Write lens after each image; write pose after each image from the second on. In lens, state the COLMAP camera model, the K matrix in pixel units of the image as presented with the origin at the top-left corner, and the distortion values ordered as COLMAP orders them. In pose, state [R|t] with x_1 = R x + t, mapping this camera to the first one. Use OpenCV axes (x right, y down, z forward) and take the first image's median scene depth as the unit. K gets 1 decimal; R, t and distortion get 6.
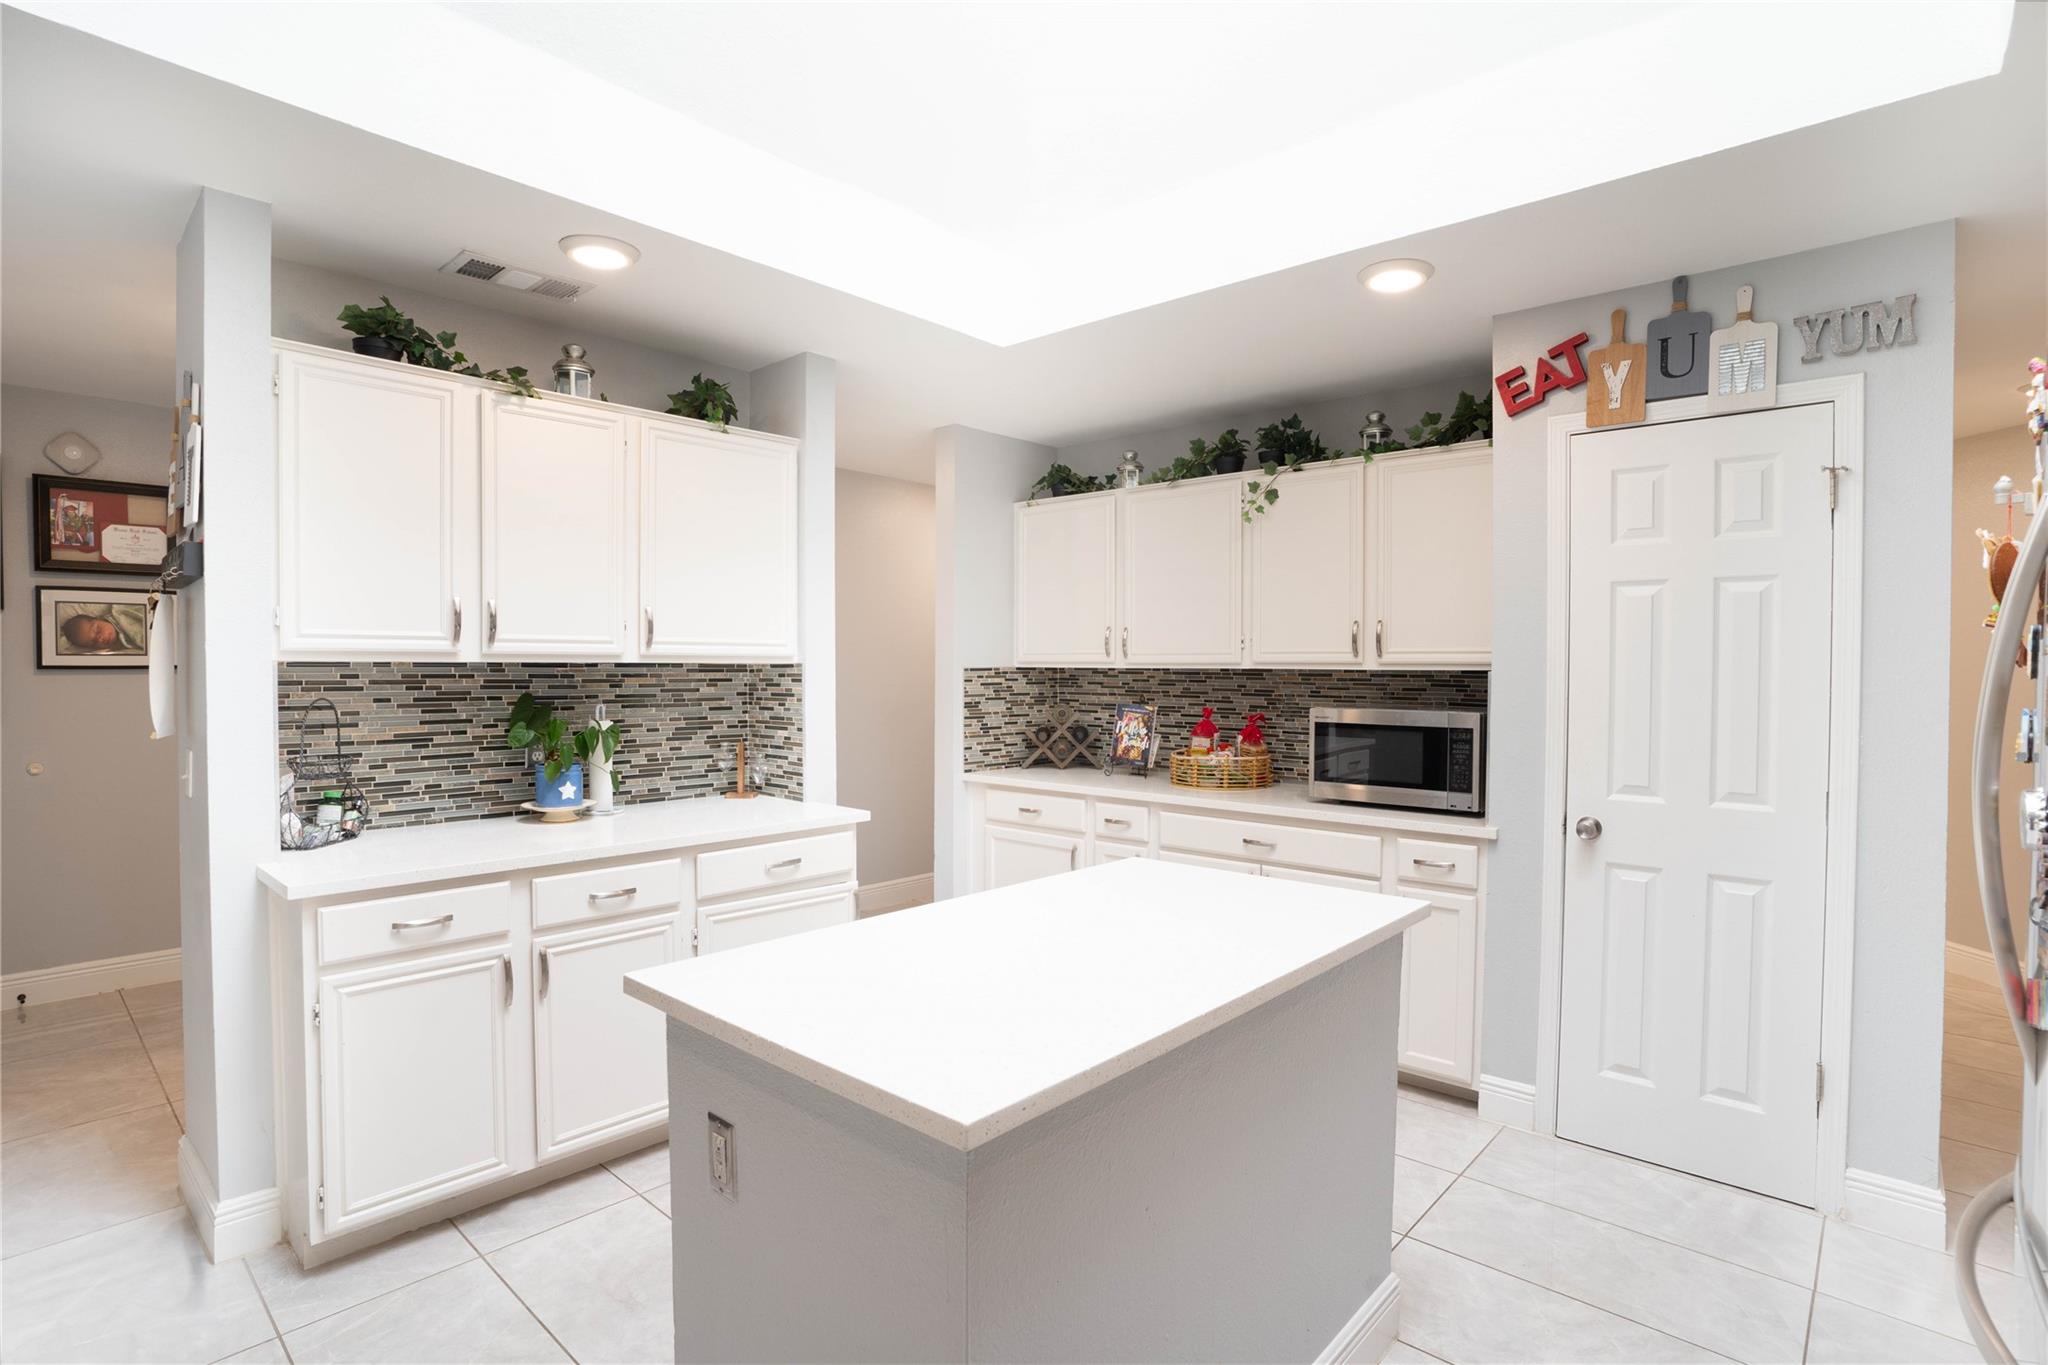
lens RADIAL K [[1004.1, 0, 1017.9], [0, 1004.1, 687.0], [0, 0, 1]] dist [-0.040810, -0.000038]
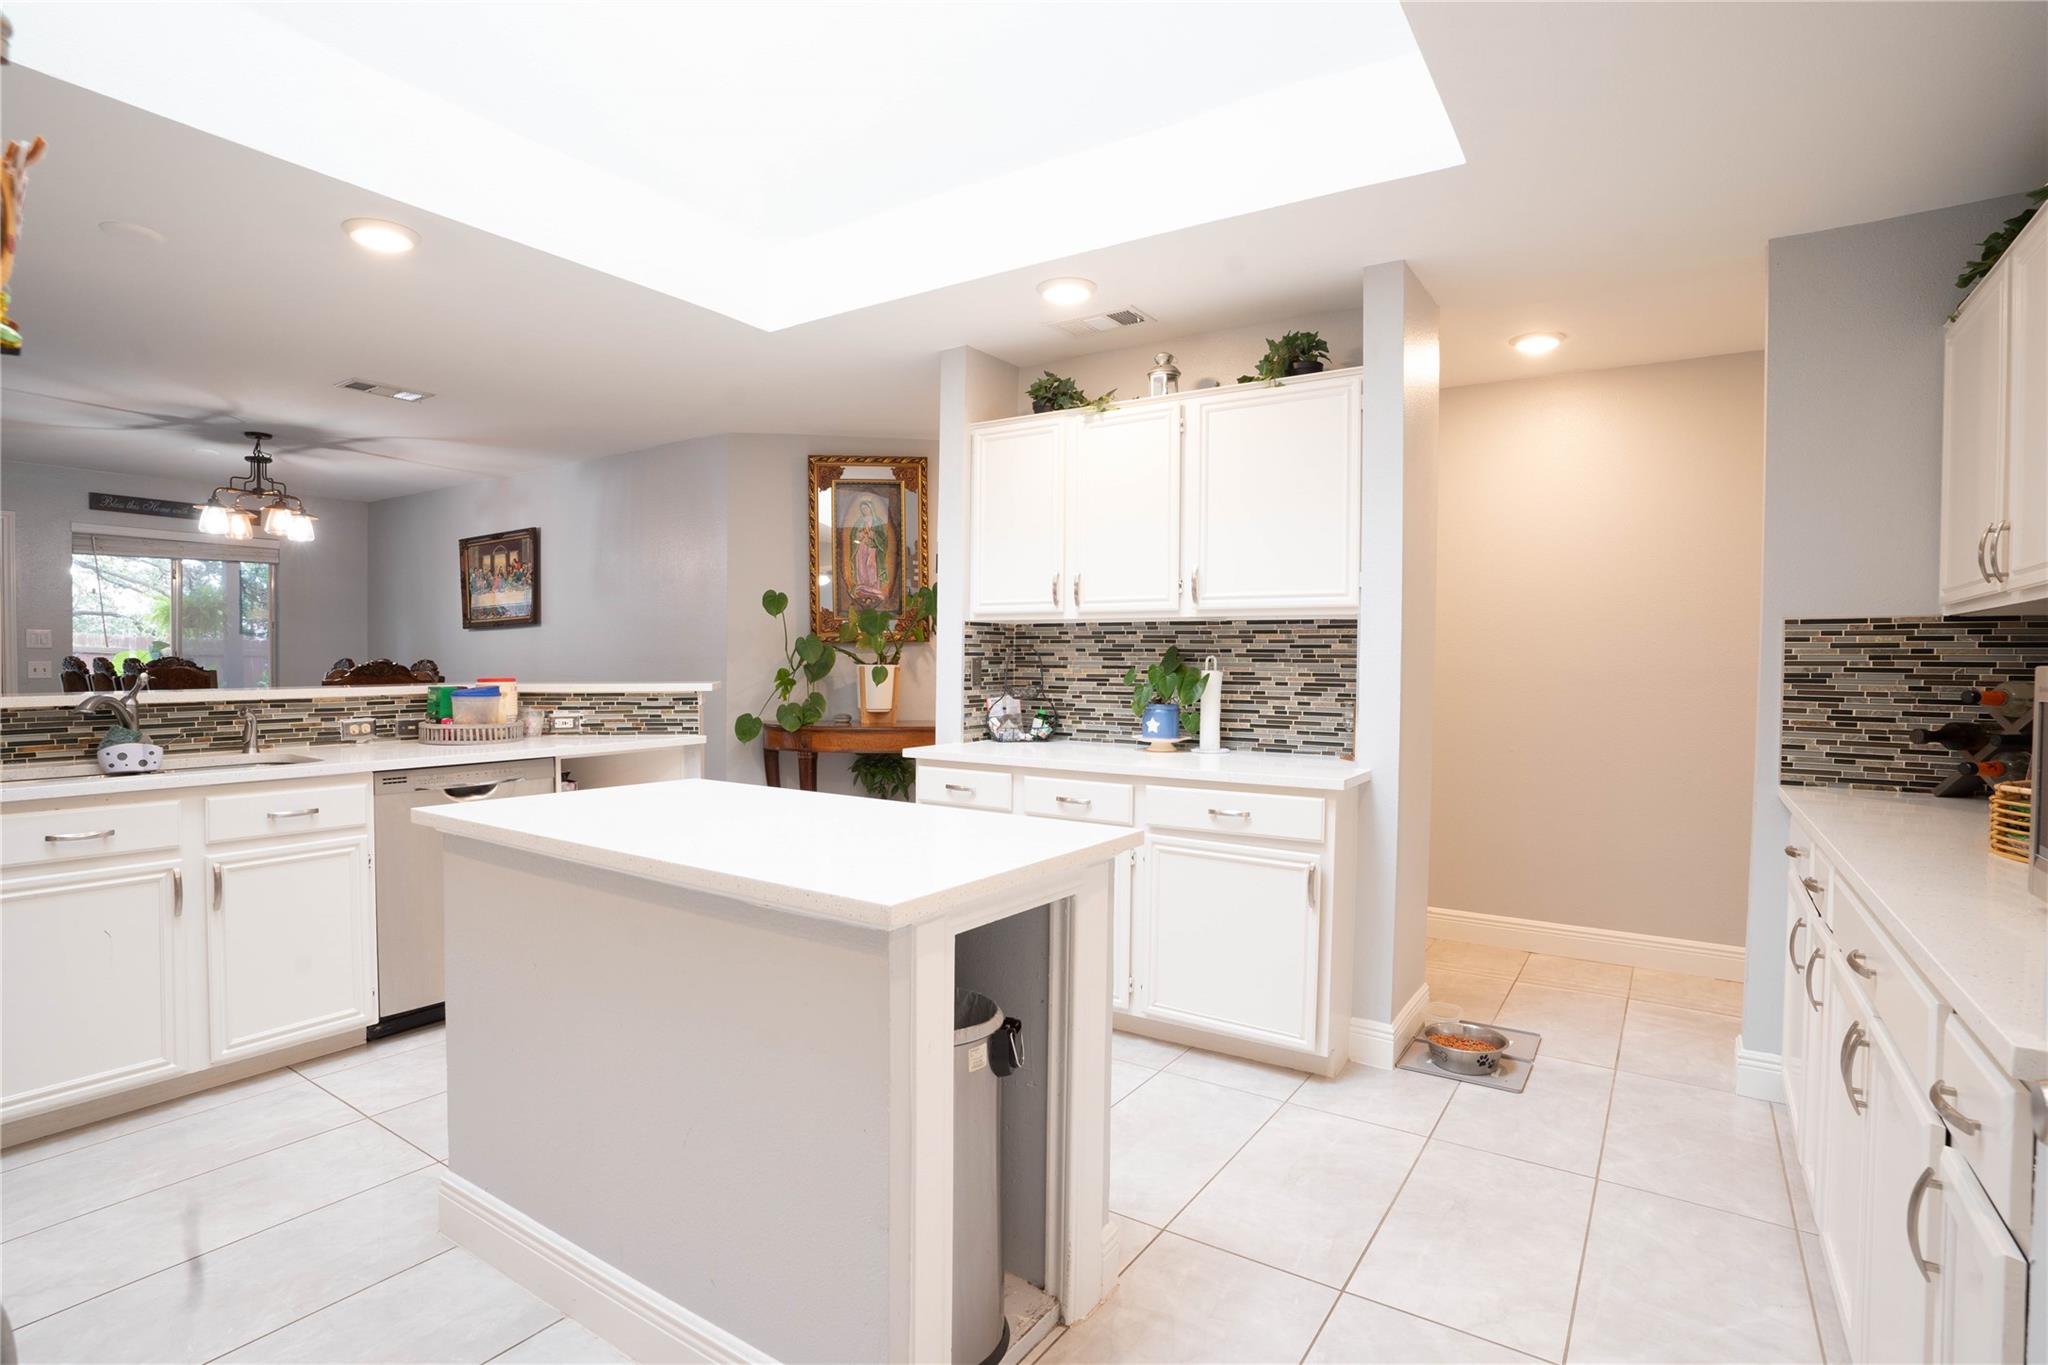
lens RADIAL K [[1004.1, 0, 1015.4], [0, 1004.1, 680.4], [0, 0, 1]] dist [-0.040810, -0.000038]
pose [[0.167520, 0.024473, -0.985565, 0.623379], [-0.023677, 0.999503, 0.020795, 0.024283], [0.985584, 0.019851, 0.168016, 0.549647]]
